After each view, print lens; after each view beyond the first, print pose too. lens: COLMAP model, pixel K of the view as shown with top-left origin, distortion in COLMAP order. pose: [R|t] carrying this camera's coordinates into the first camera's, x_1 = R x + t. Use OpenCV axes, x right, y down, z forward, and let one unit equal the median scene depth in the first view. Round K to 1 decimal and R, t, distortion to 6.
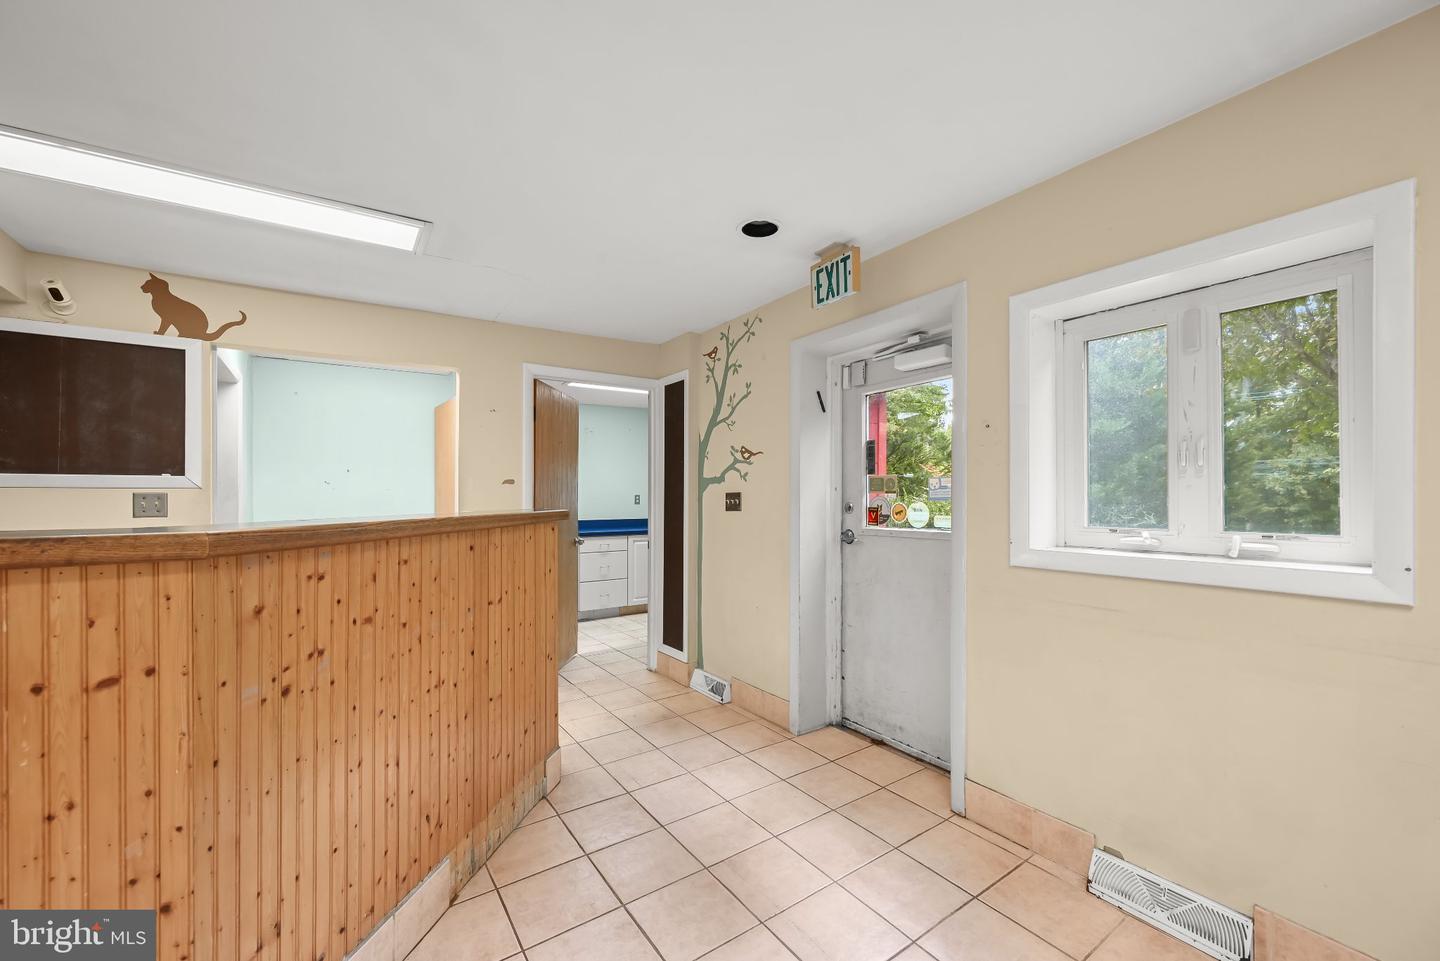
lens RADIAL K [[569.6, 0, 721.3], [0, 569.6, 494.4], [0, 0, 1]] dist [-0.002402, -0.000063]
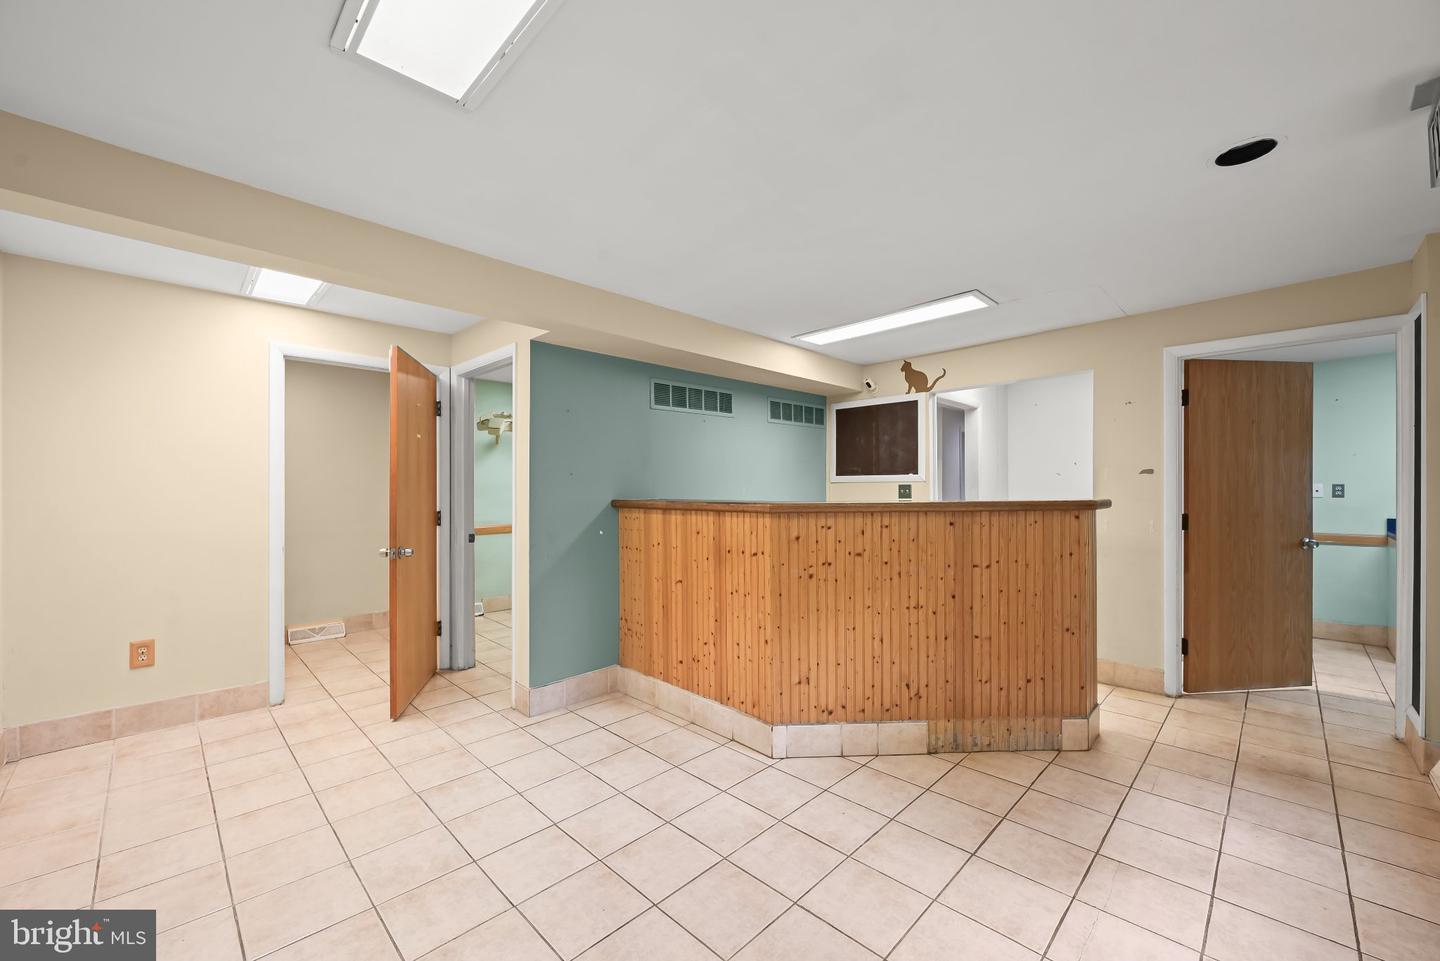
lens RADIAL K [[569.6, 0, 723.1], [0, 569.6, 484.7], [0, 0, 1]] dist [-0.002402, -0.000063]
pose [[0.184061, -0.001225, -0.982914, 0.996765], [0.008397, 0.999965, 0.000326, -0.012265], [0.982879, -0.008314, 0.184065, 0.186005]]
